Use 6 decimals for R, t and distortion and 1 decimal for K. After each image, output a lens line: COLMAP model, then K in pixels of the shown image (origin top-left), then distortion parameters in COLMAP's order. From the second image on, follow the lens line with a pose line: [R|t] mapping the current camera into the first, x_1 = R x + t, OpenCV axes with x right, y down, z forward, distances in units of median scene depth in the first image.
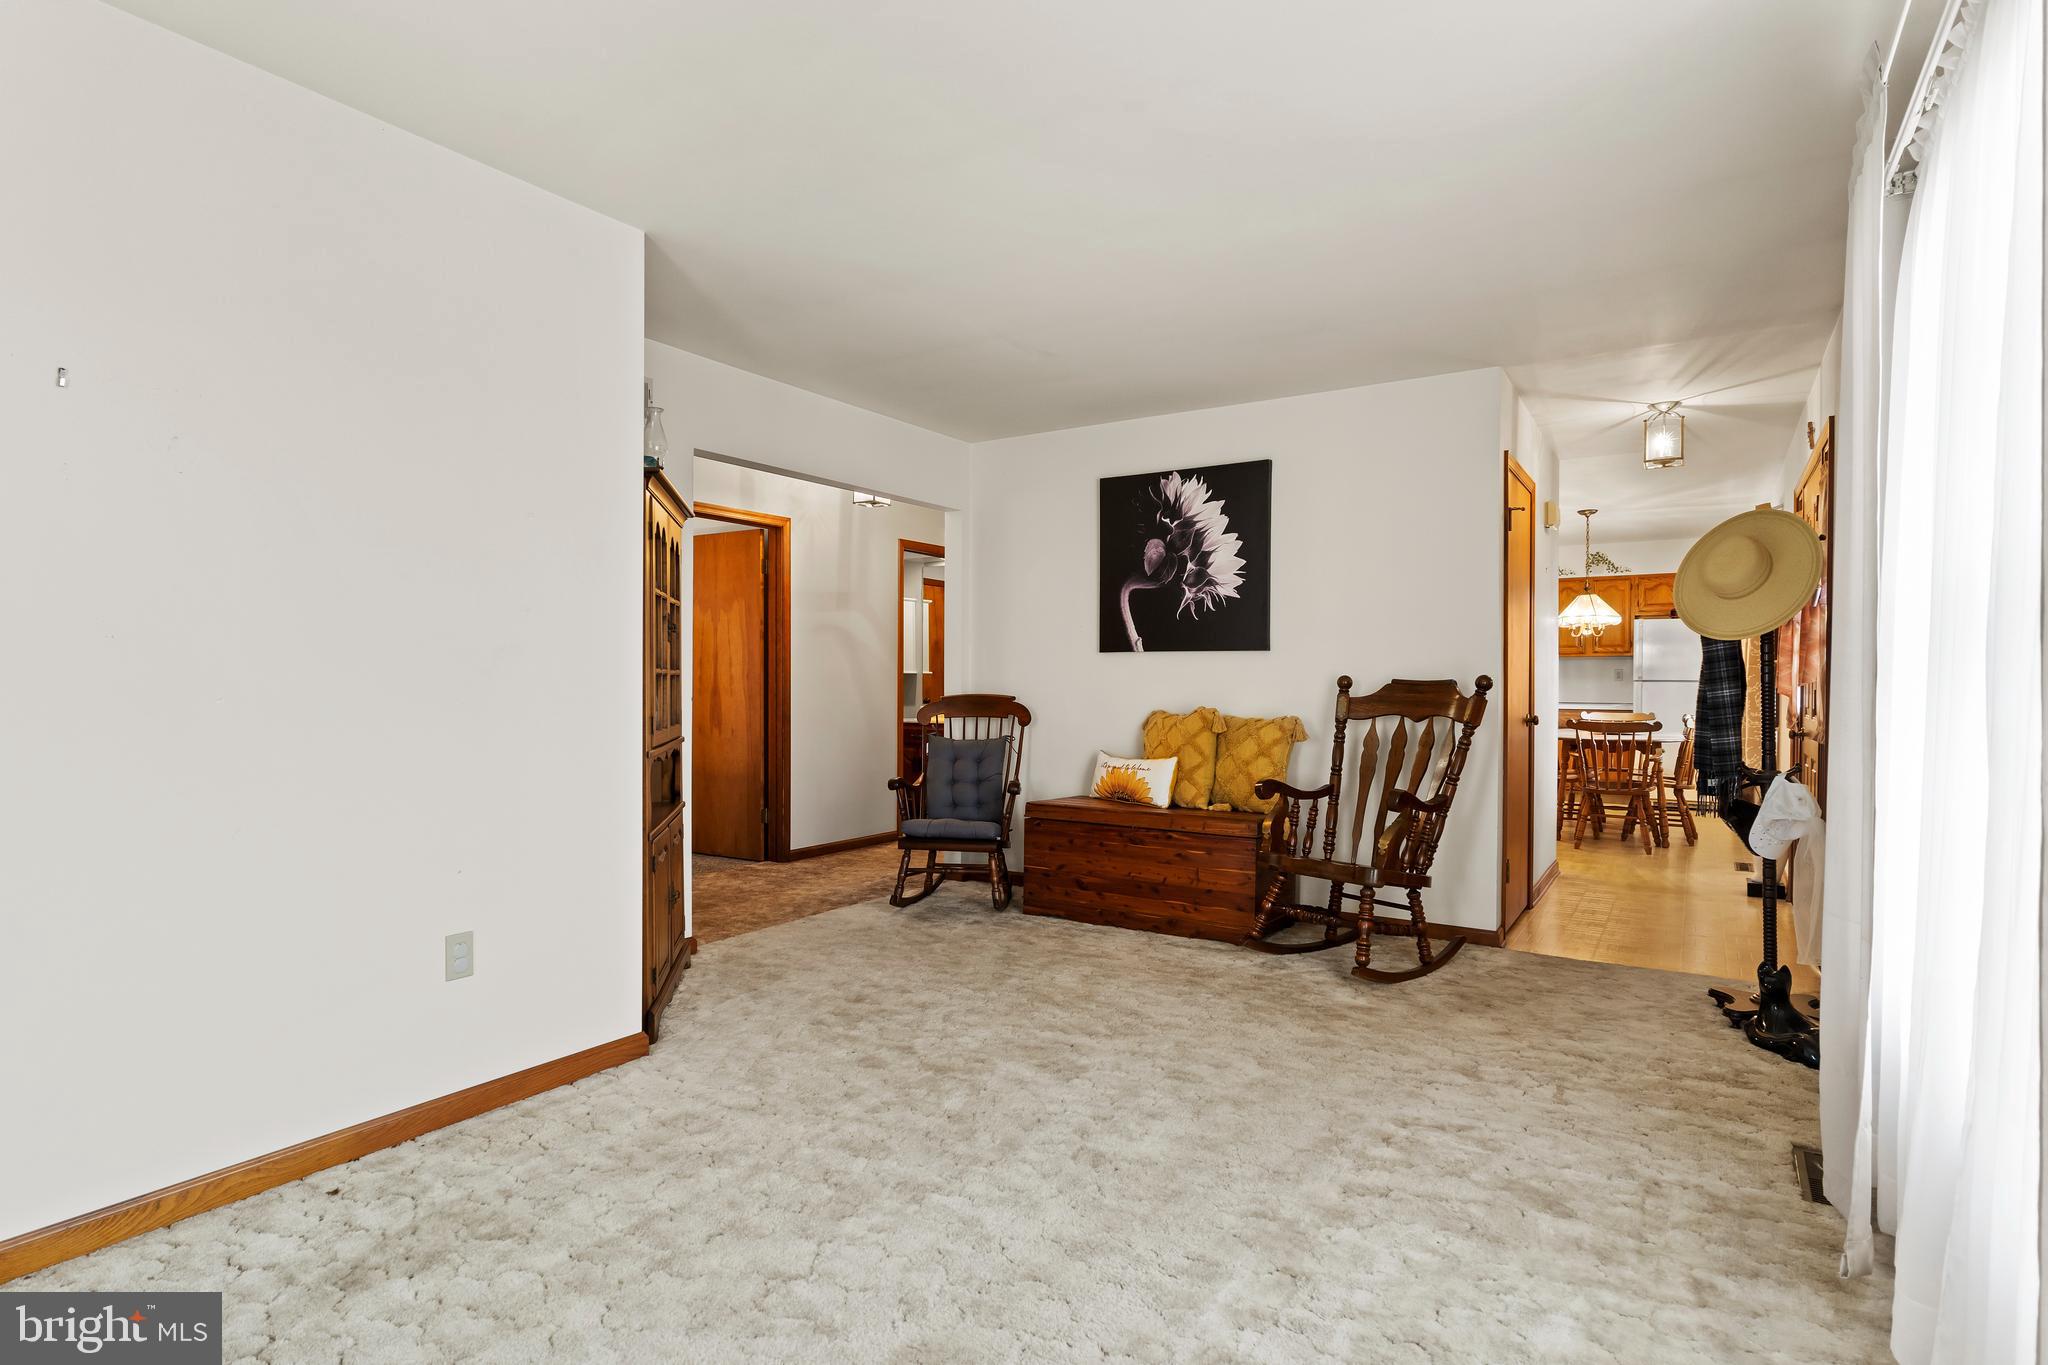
lens RADIAL K [[1073.0, 0, 1024.0], [0, 1073.0, 682.5], [0, 0, 1]] dist [0.000845, 0.000403]
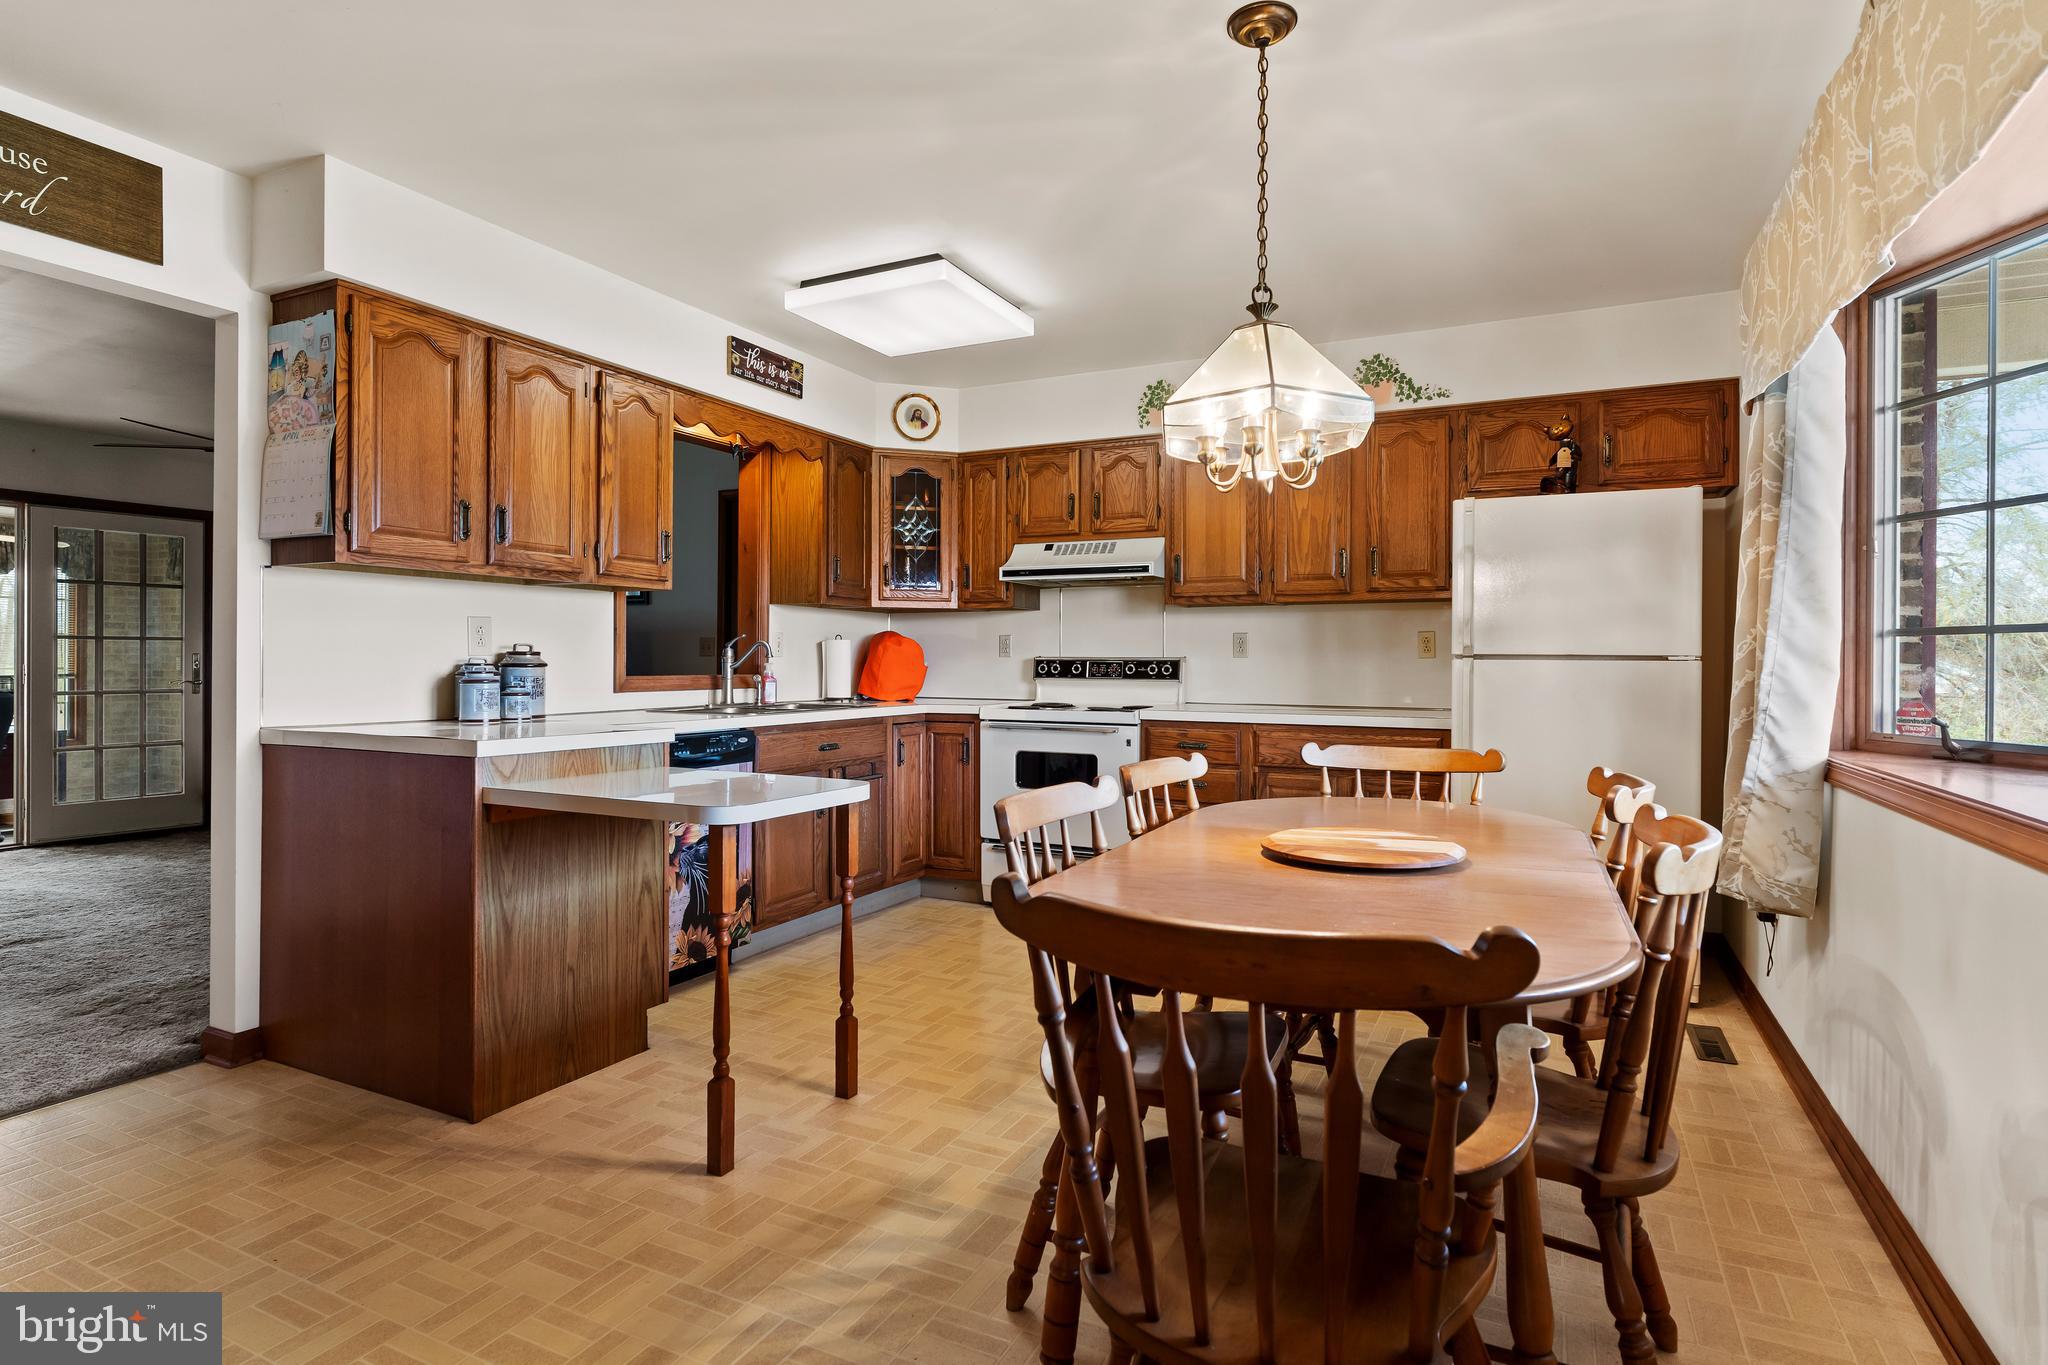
lens RADIAL K [[1057.1, 0, 1018.9], [0, 1057.1, 660.5], [0, 0, 1]] dist [-0.000928, 0.000080]
pose [[0.995235, 0.003398, 0.097449, 0.371283], [-0.003104, 0.999990, -0.003170, 0.001903], [-0.097459, 0.002853, 0.995235, 0.628258]]
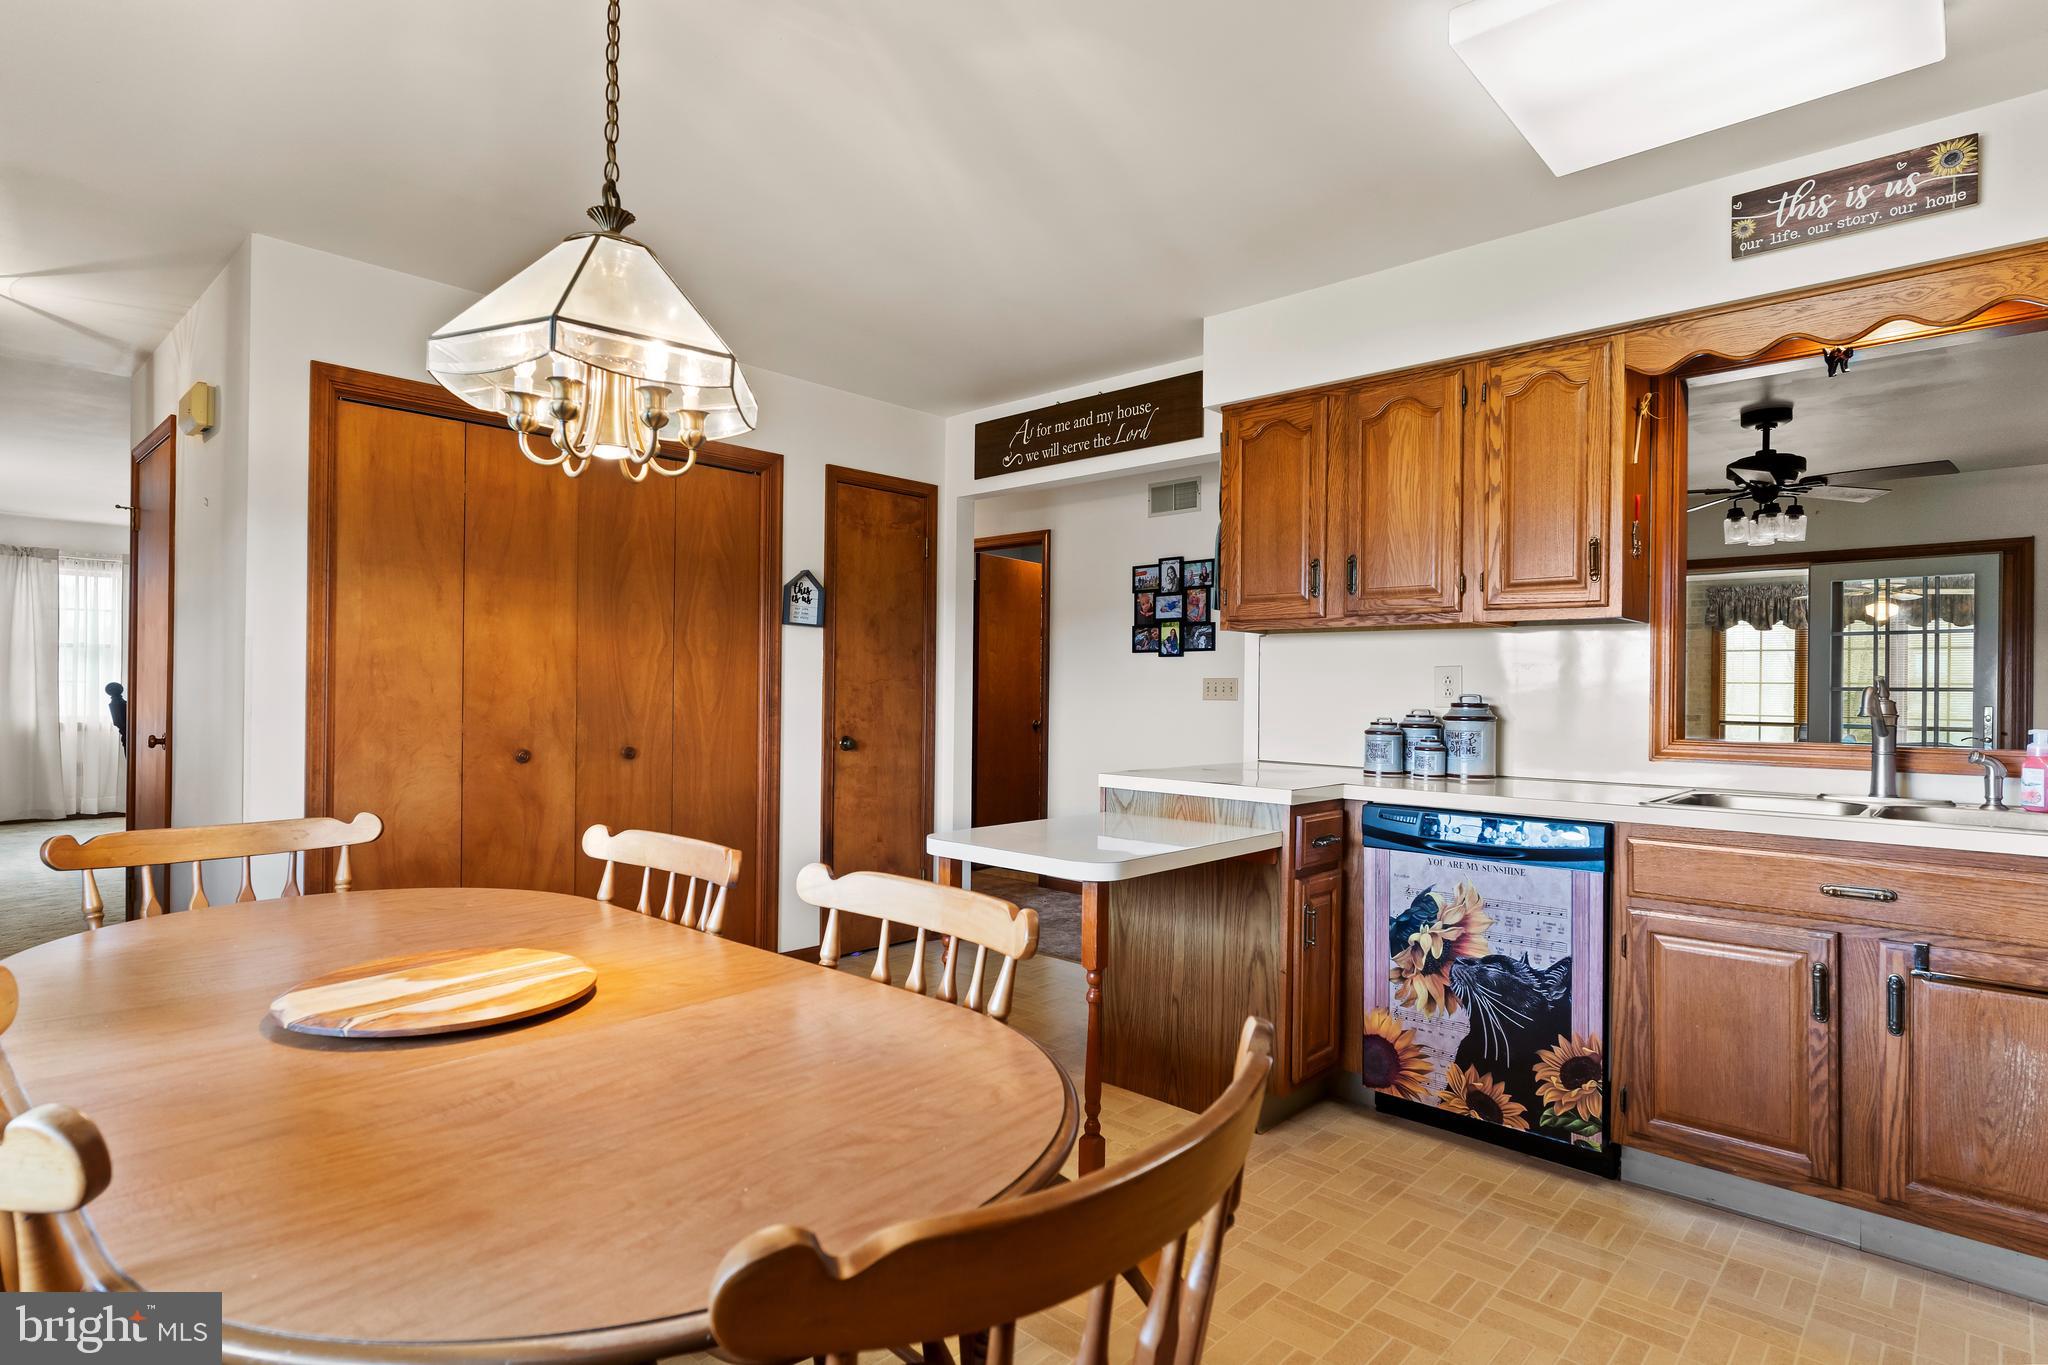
lens RADIAL K [[1073.0, 0, 1024.0], [0, 1073.0, 682.5], [0, 0, 1]] dist [0.000845, 0.000403]
pose [[-0.186190, -0.007861, -0.982482, 0.657988], [-0.012454, 0.999907, -0.005641, -0.006454], [0.982435, 0.011186, -0.186270, 1.030604]]
